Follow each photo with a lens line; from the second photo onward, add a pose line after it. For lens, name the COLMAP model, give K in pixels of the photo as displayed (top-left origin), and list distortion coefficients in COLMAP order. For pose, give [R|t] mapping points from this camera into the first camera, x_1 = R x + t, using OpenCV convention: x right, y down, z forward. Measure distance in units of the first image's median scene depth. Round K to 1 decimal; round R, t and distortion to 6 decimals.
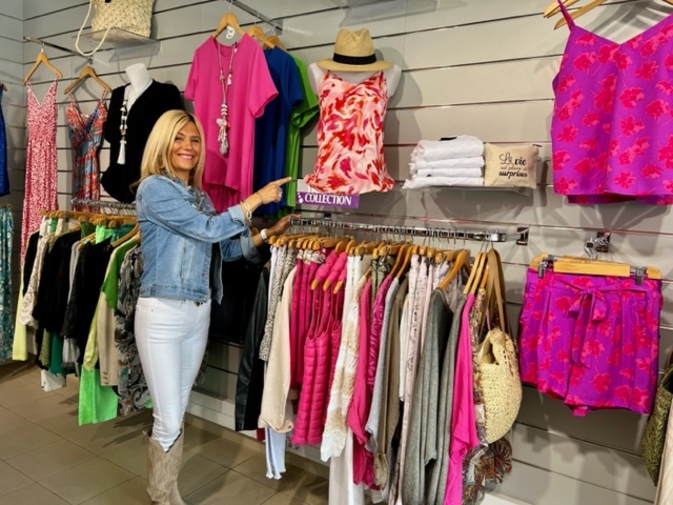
lens RADIAL K [[503.5, 0, 338.5], [0, 503.5, 253.3], [0, 0, 1]] dist [0.060110, -0.067628]
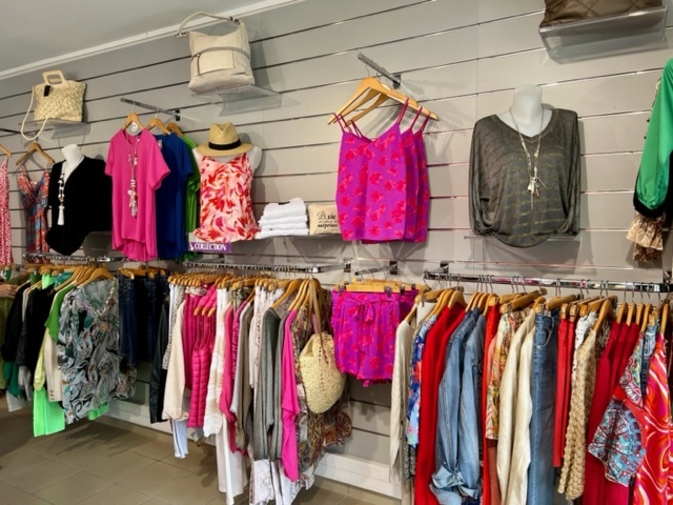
lens RADIAL K [[503.5, 0, 340.5], [0, 503.5, 254.2], [0, 0, 1]] dist [0.060110, -0.067628]
pose [[0.997136, -0.061771, 0.043638, 0.277784], [0.063464, 0.997240, -0.038537, -0.013840], [-0.041137, 0.041196, 0.998304, -0.387253]]
